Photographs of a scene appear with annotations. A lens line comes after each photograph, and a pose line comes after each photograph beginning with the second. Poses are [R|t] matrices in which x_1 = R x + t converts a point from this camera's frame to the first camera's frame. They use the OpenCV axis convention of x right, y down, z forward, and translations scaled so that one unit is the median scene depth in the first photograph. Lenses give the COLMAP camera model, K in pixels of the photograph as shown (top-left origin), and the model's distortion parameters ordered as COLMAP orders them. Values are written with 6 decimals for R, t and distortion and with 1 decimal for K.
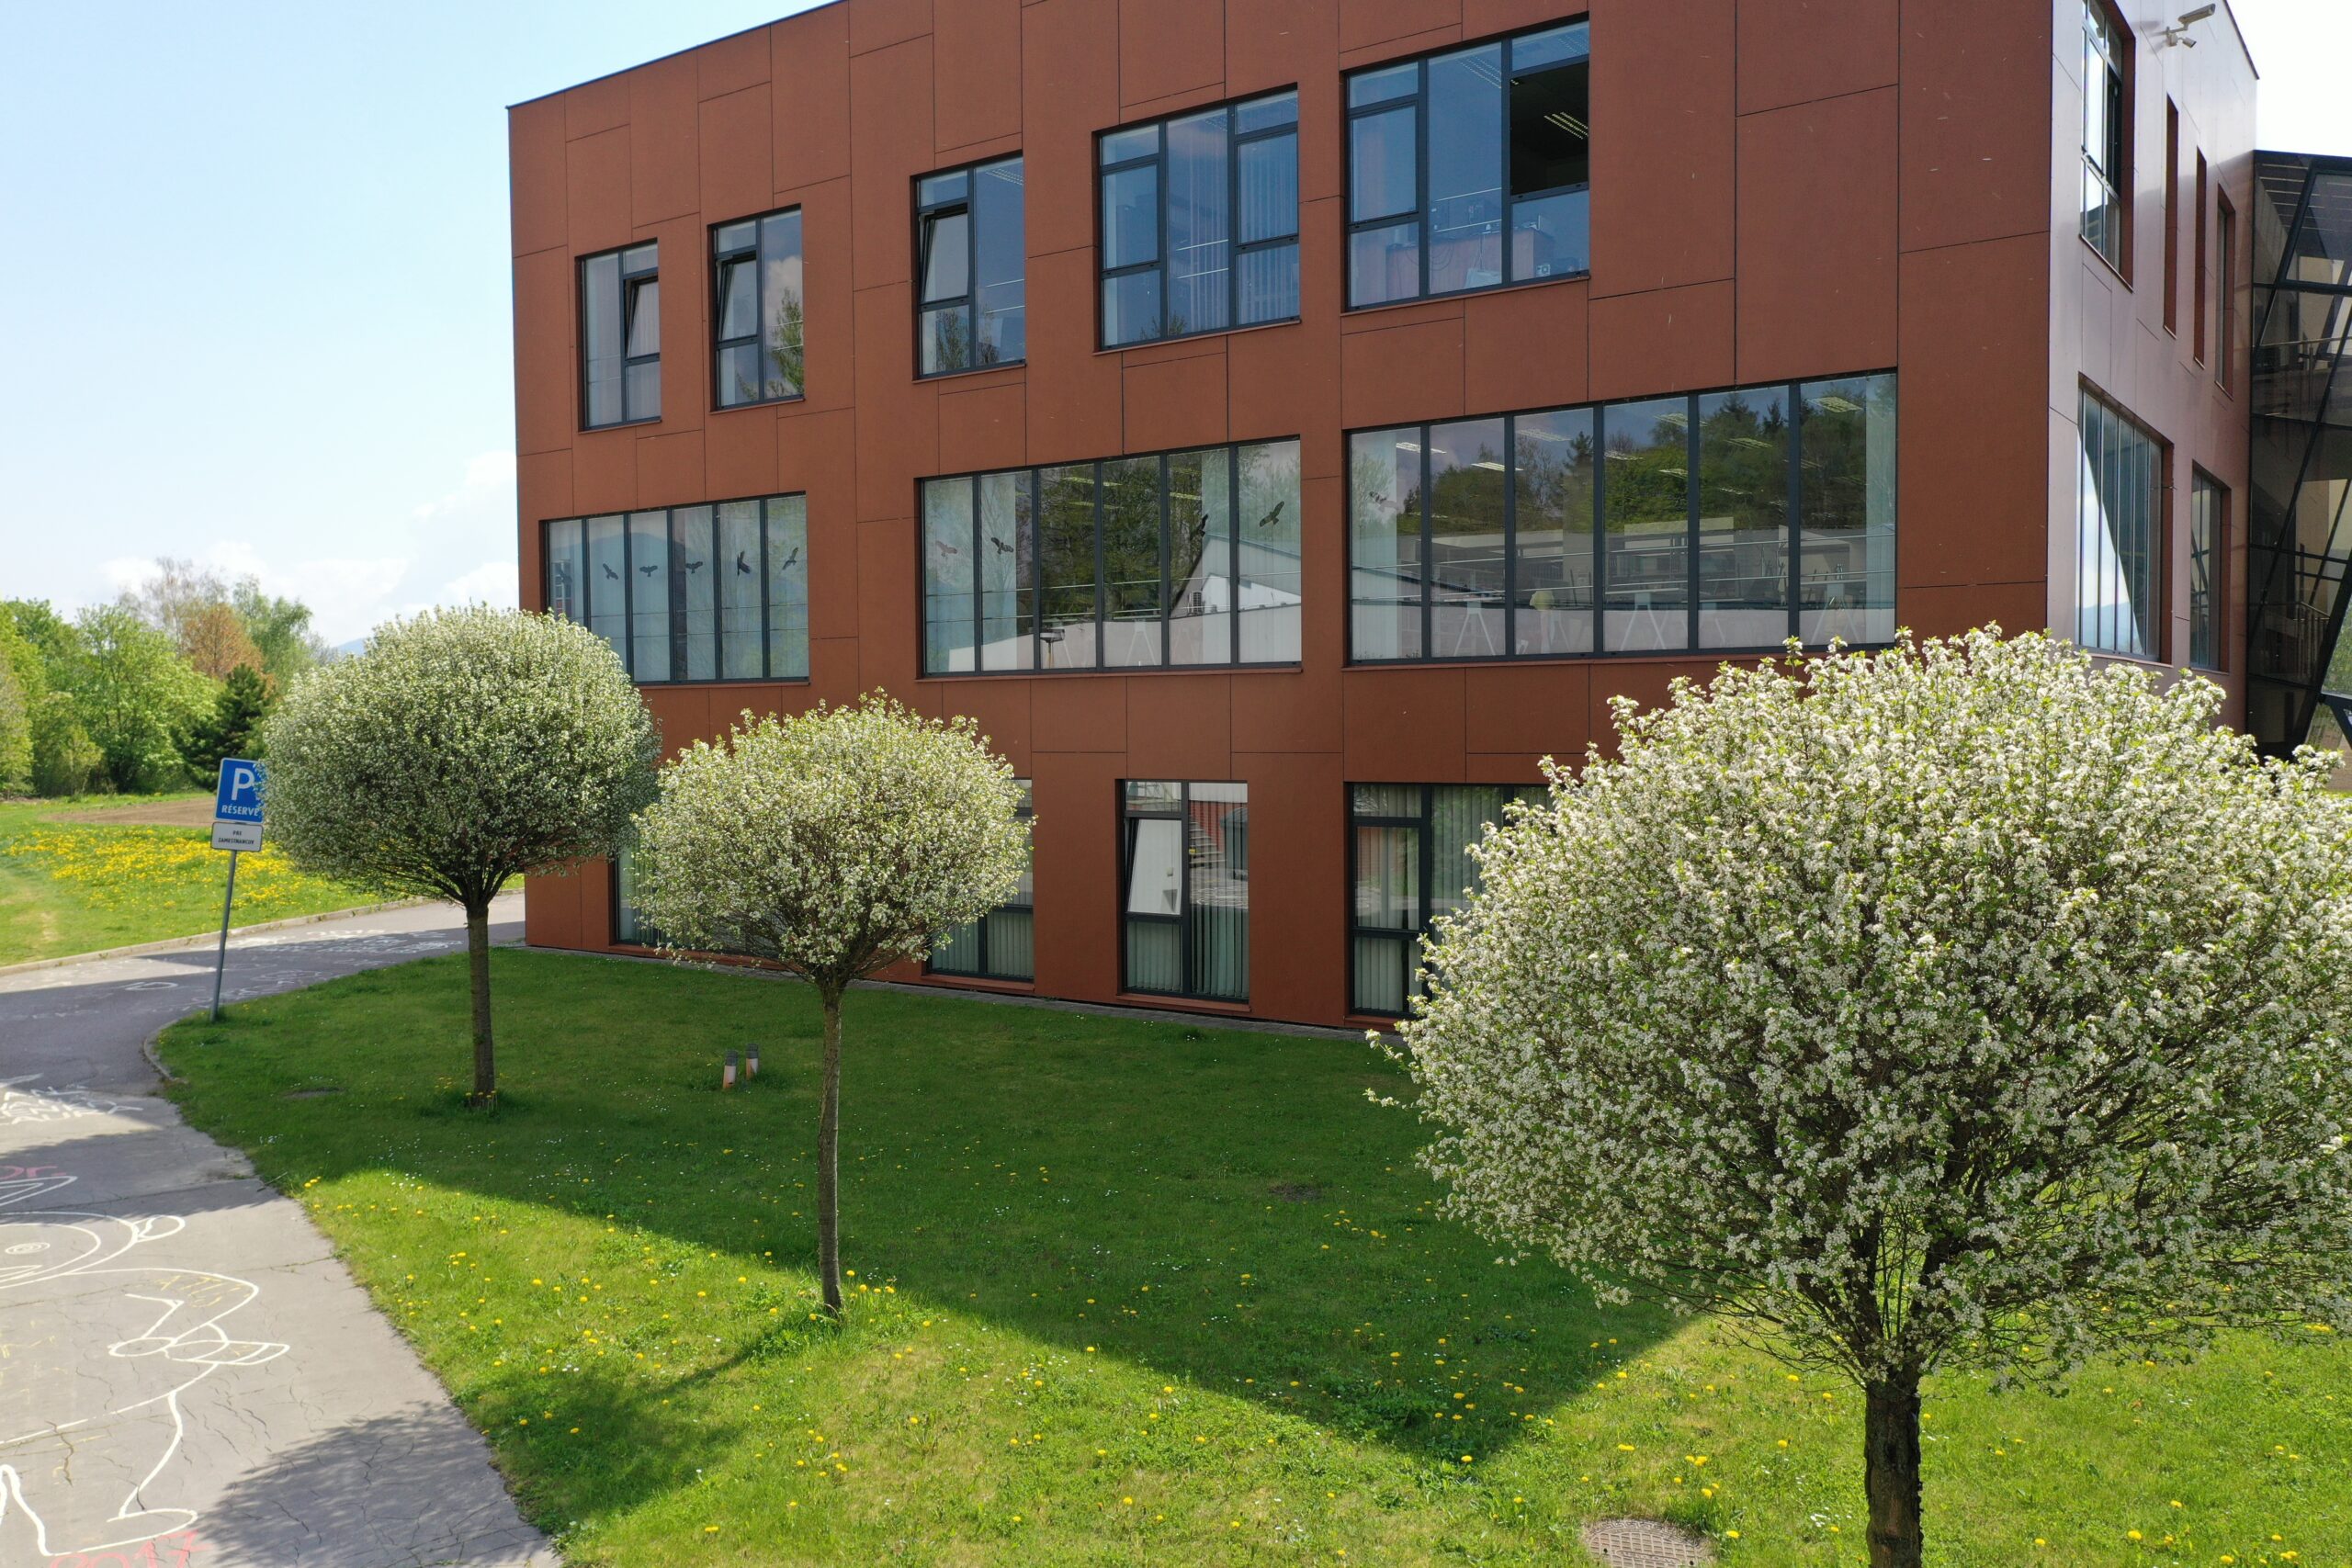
lens RADIAL K [[1893.0, 0, 1181.4], [0, 1893.0, 791.9], [0, 0, 1]] dist [0.013924, -0.004904]
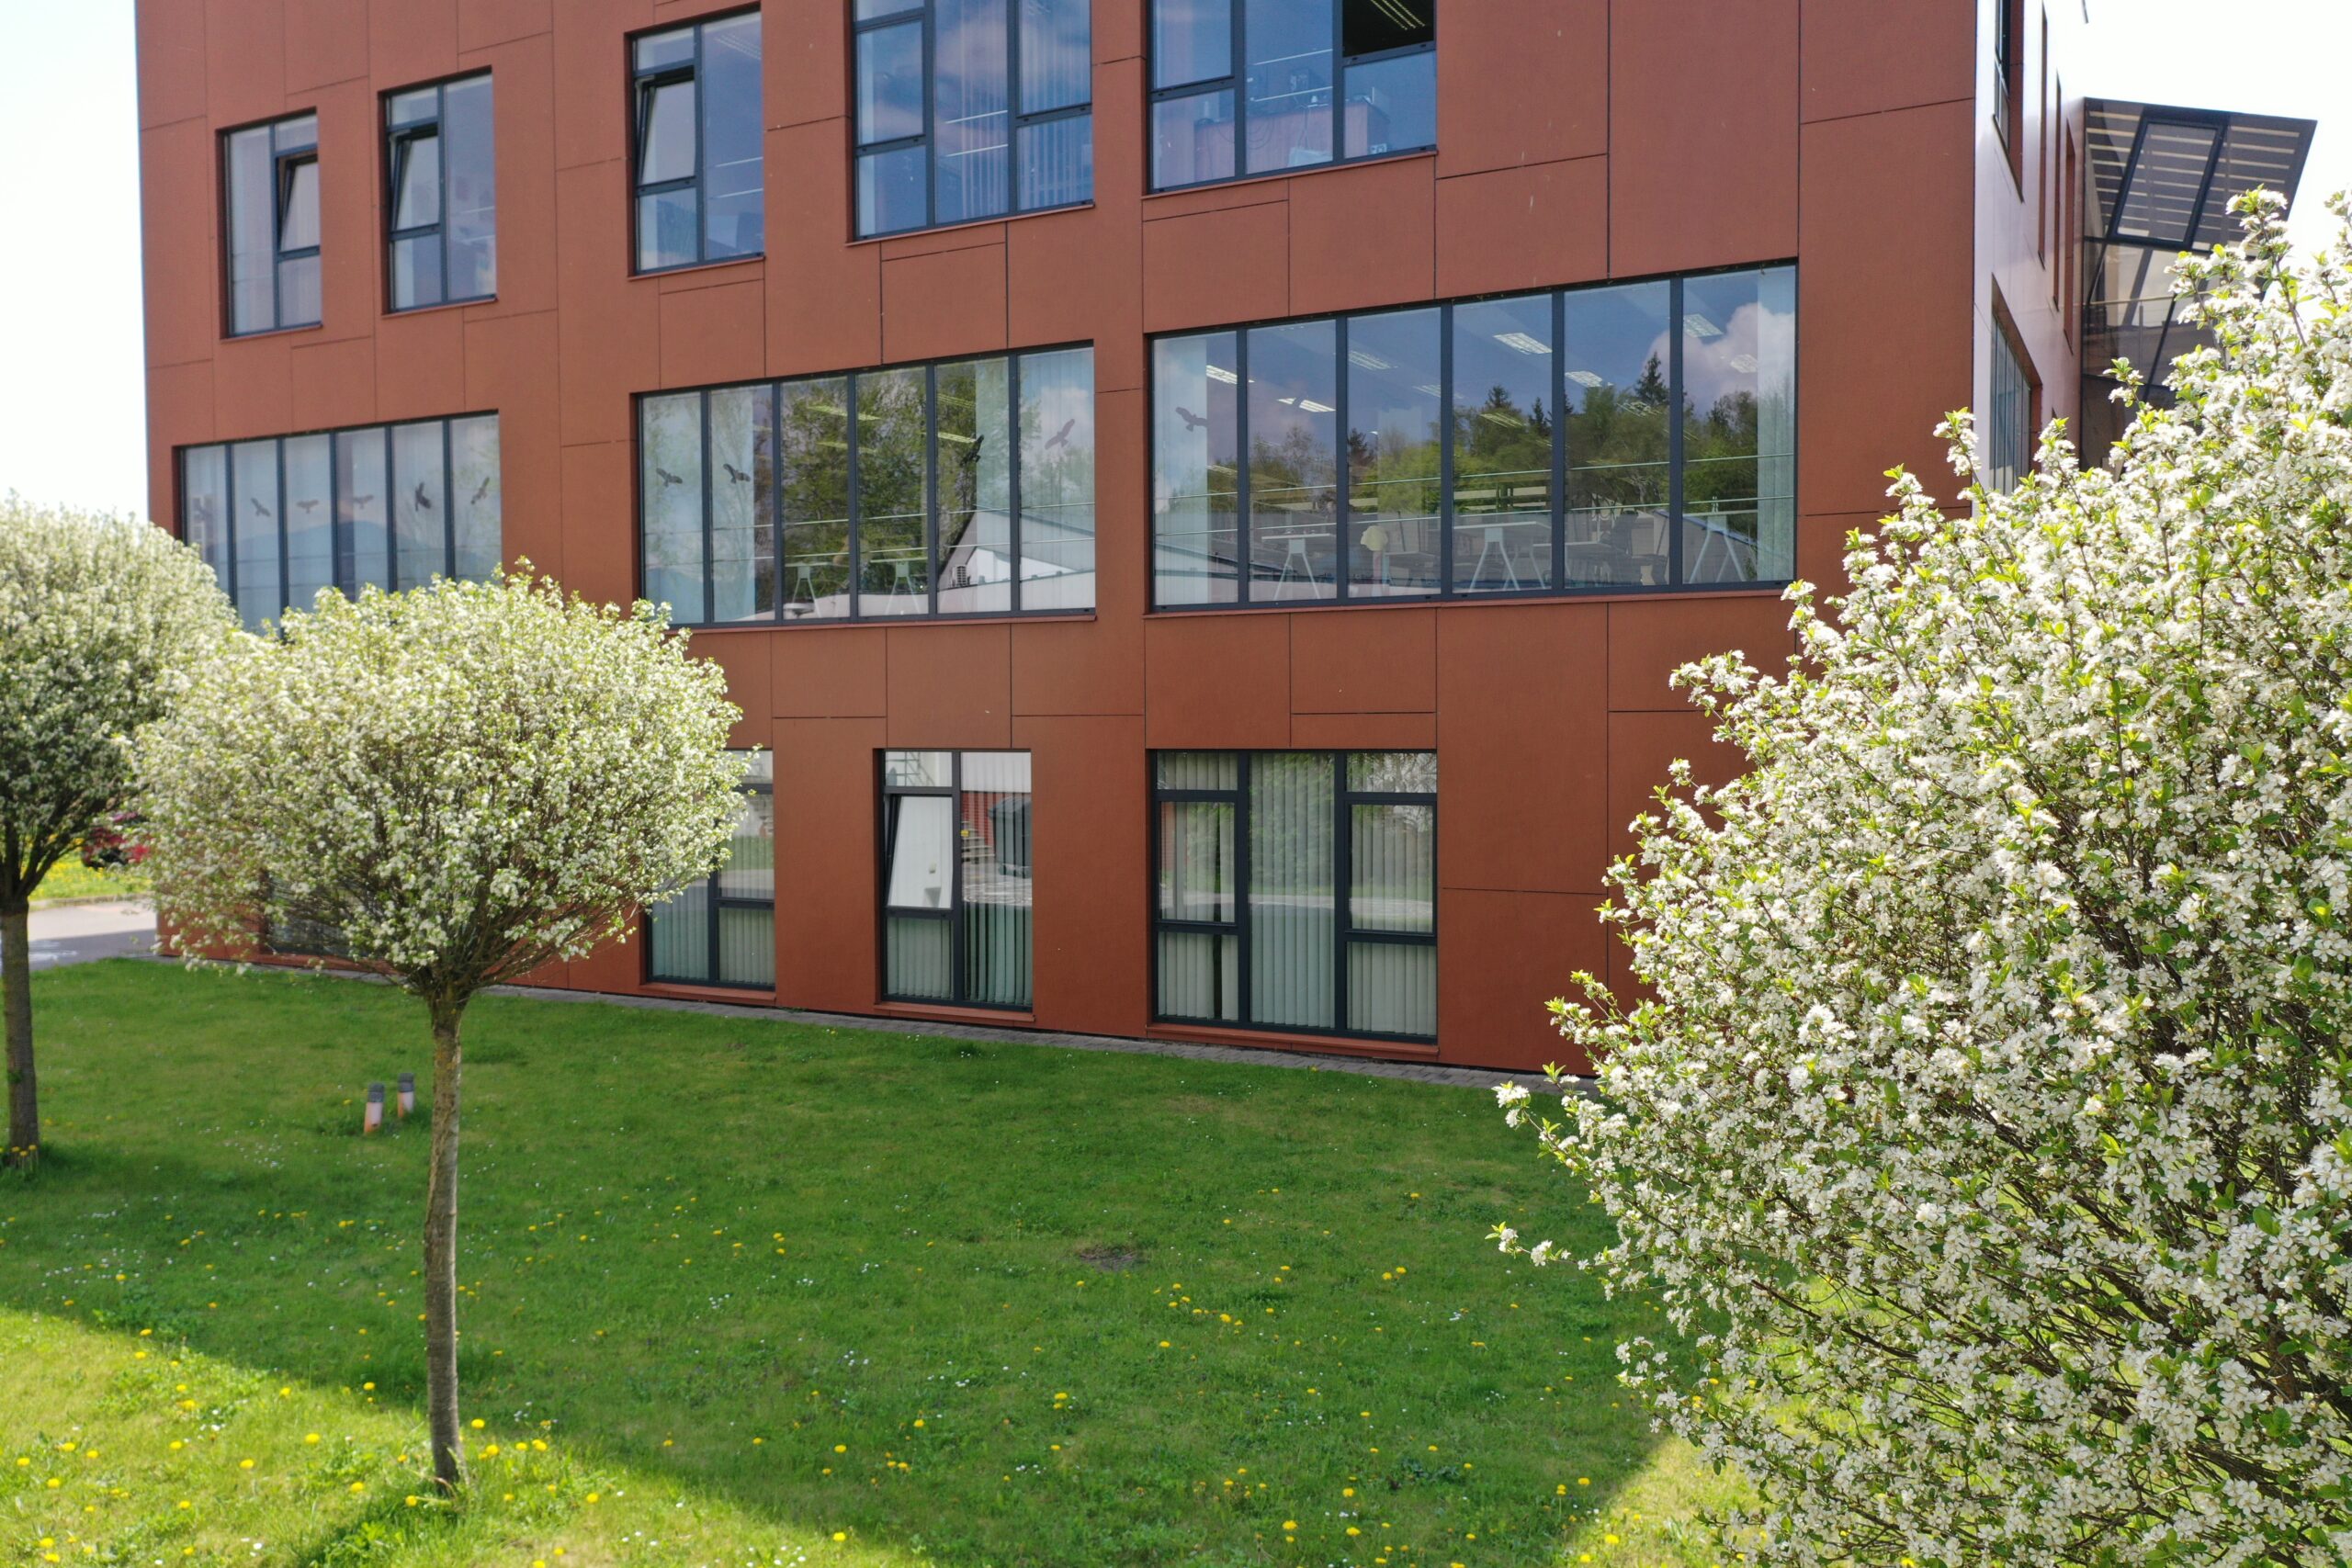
lens RADIAL K [[1893.0, 0, 1181.4], [0, 1893.0, 791.9], [0, 0, 1]] dist [0.013924, -0.004904]
pose [[0.991865, -0.000783, 0.127290, -0.006680], [0.001171, 0.999995, -0.002968, 0.016921], [-0.127287, 0.003093, 0.991861, 0.160962]]
